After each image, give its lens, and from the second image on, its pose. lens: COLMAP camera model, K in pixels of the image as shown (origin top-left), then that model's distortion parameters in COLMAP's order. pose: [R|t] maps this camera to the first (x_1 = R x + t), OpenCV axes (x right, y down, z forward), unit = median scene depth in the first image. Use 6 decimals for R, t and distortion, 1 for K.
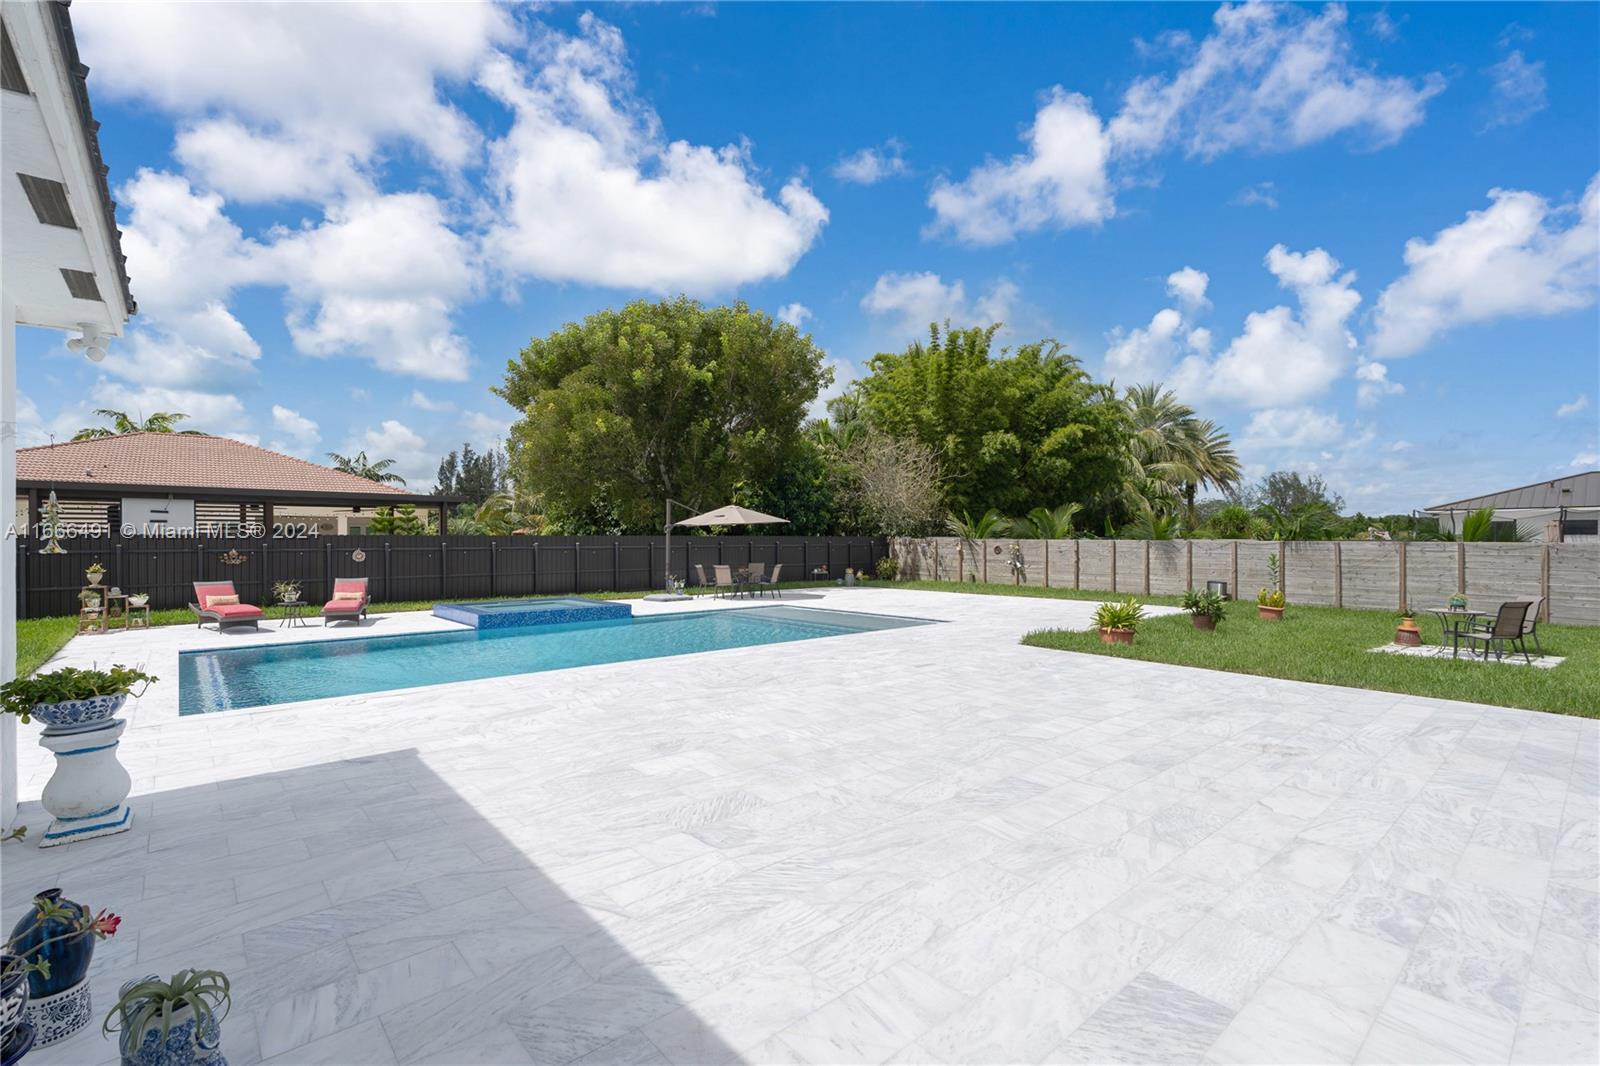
lens RADIAL K [[714.6, 0, 801.9], [0, 714.6, 537.8], [0, 0, 1]] dist [-0.000150, 0.000134]
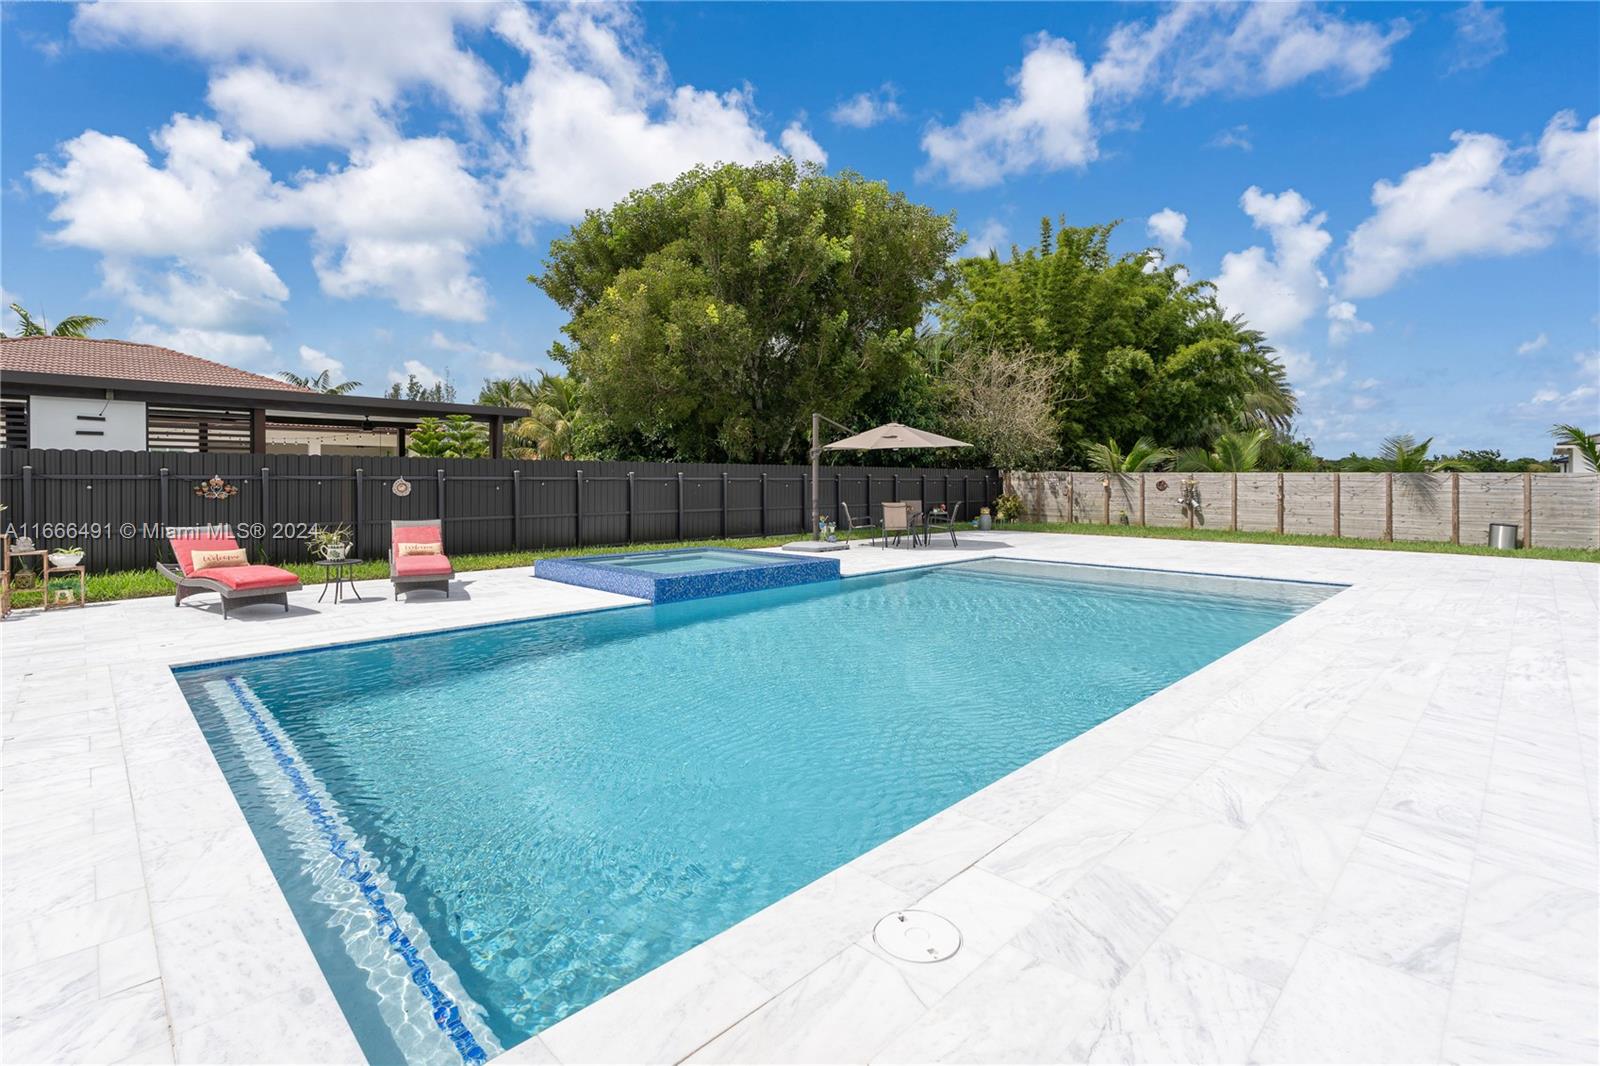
lens RADIAL K [[732.5, 0, 806.8], [0, 732.5, 494.0], [0, 0, 1]] dist [0.011231, -0.000181]
pose [[0.998357, 0.001153, 0.057281, -0.206655], [-0.002342, 0.999783, 0.020694, 0.011817], [-0.057245, -0.020794, 0.998144, 0.208702]]
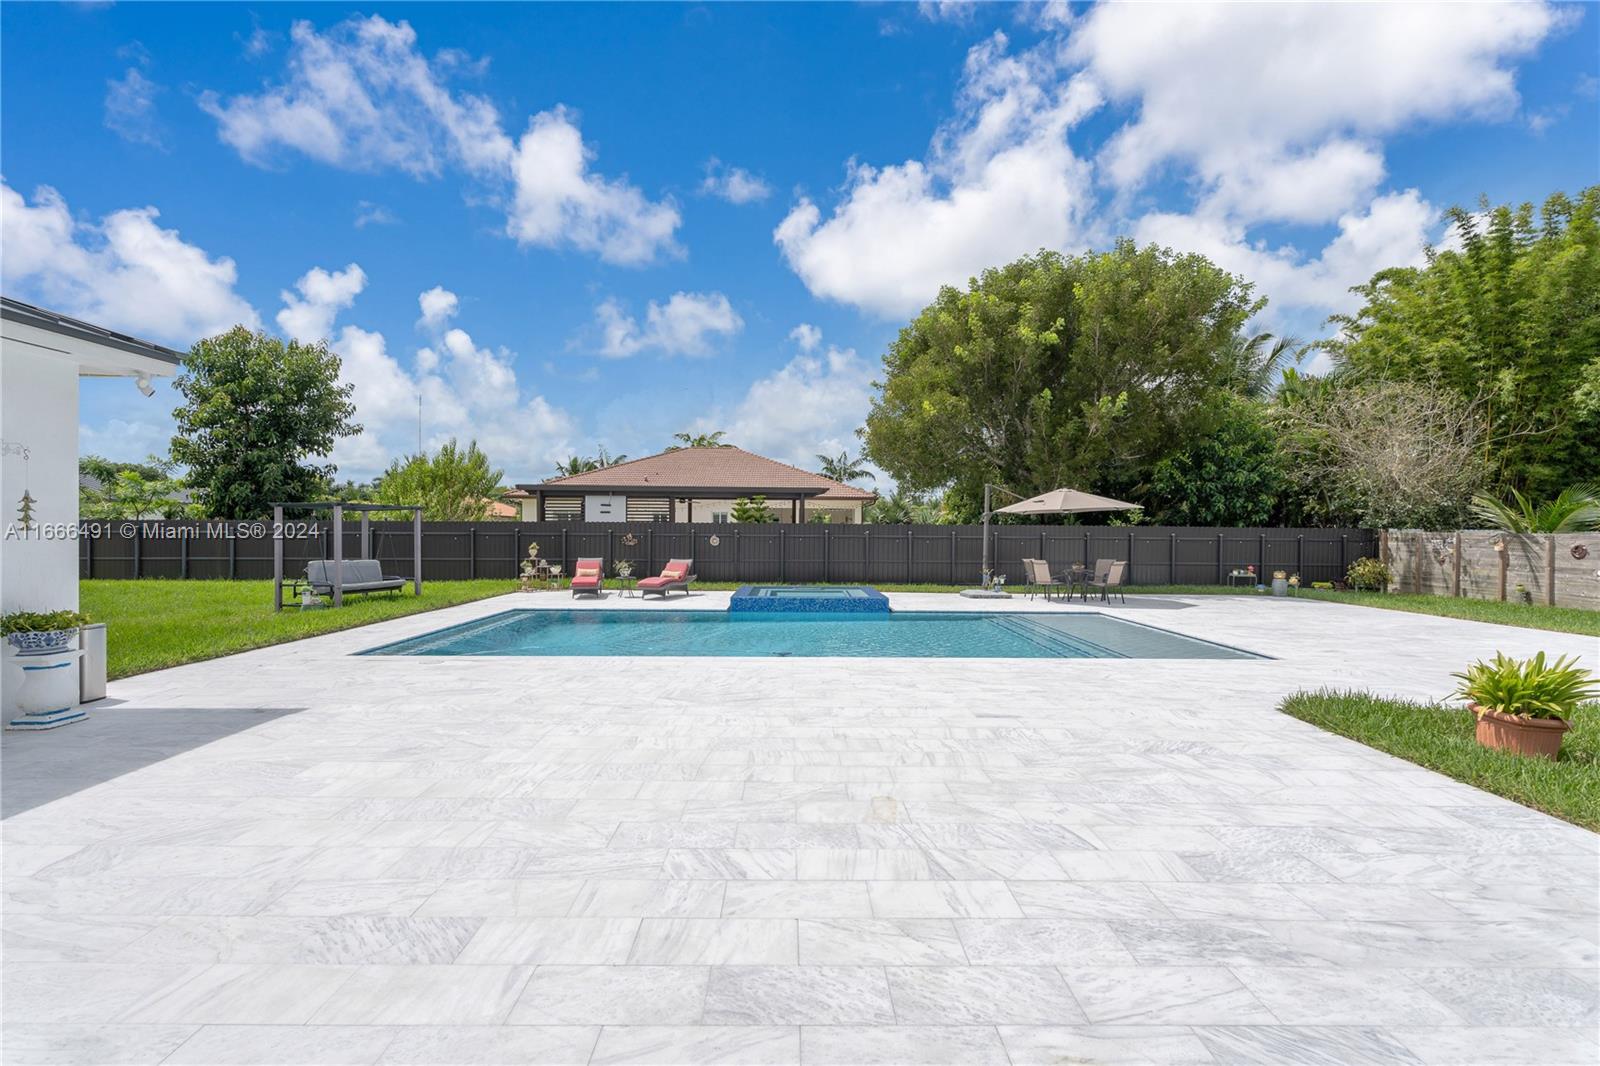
lens RADIAL K [[714.6, 0, 801.9], [0, 714.6, 537.8], [0, 0, 1]] dist [-0.000150, 0.000134]
pose [[0.770697, 0.015581, -0.637012, 0.175621], [-0.007718, 0.999856, 0.015119, 0.001253], [0.637156, -0.006736, 0.770706, 0.143711]]
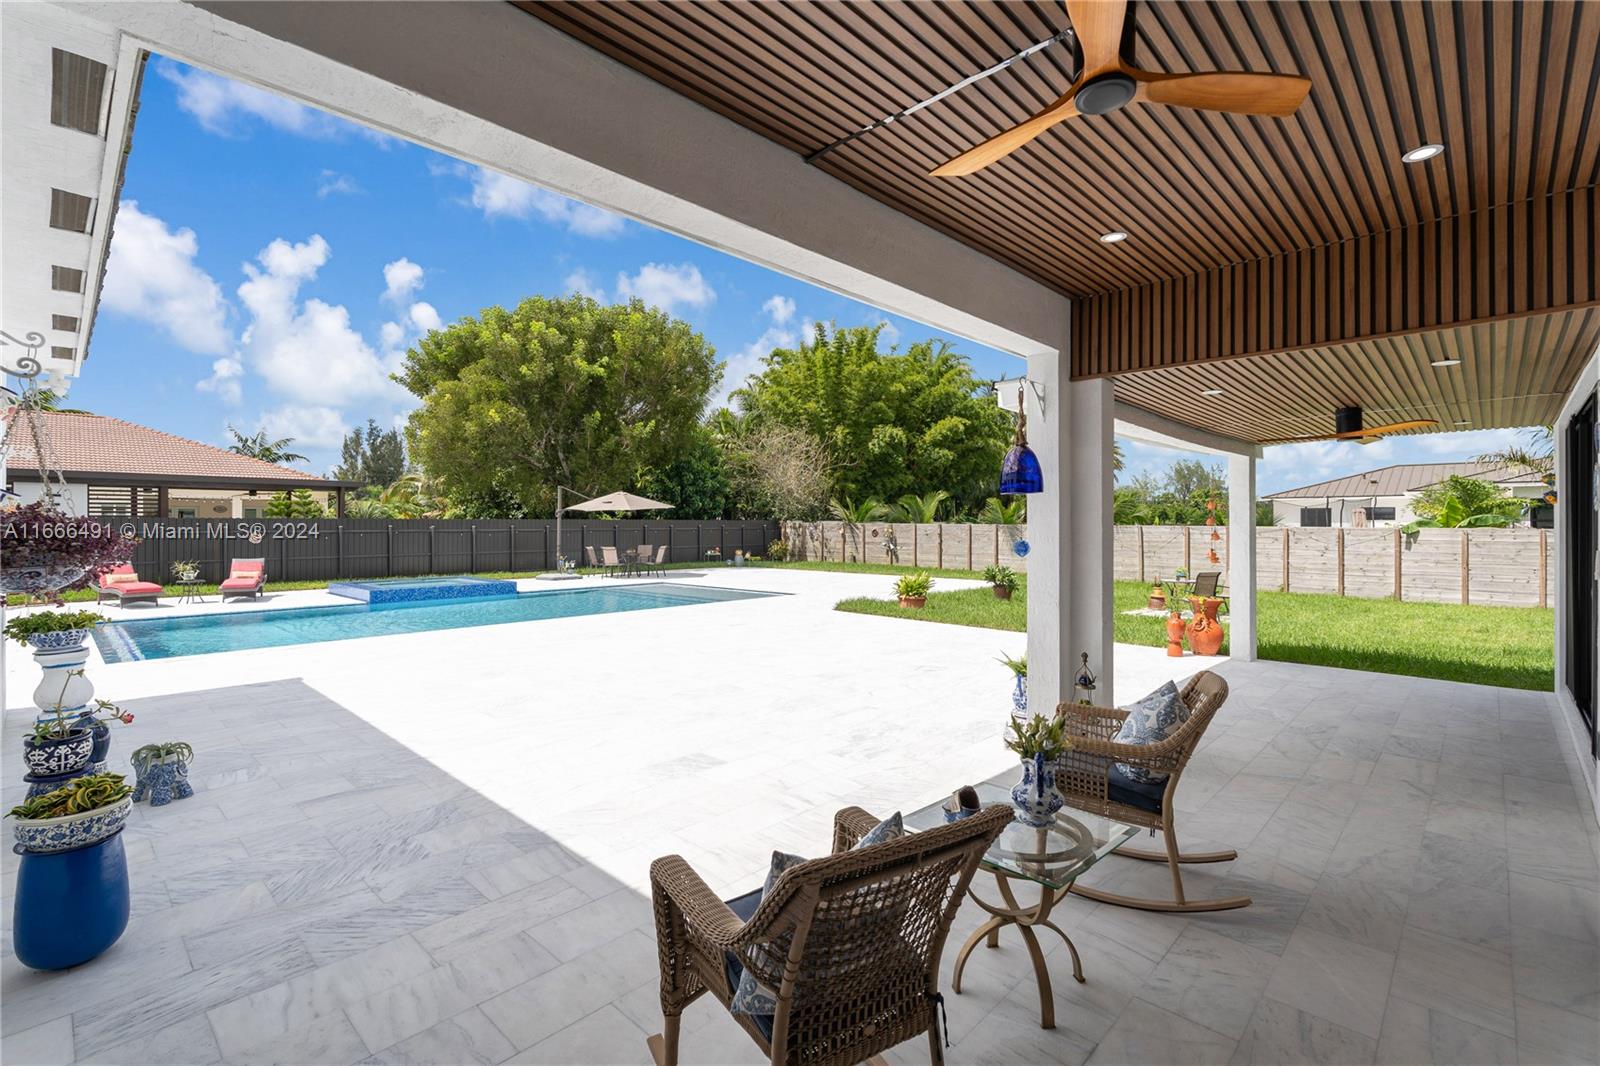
lens RADIAL K [[719.1, 0, 800.1], [0, 719.1, 527.2], [0, 0, 1]] dist [-0.004863, -0.000528]
pose [[0.995379, 0.001347, 0.096014, 0.061416], [-0.002154, 0.999963, 0.008305, -0.001030], [-0.095999, -0.008474, 0.995345, -0.101350]]
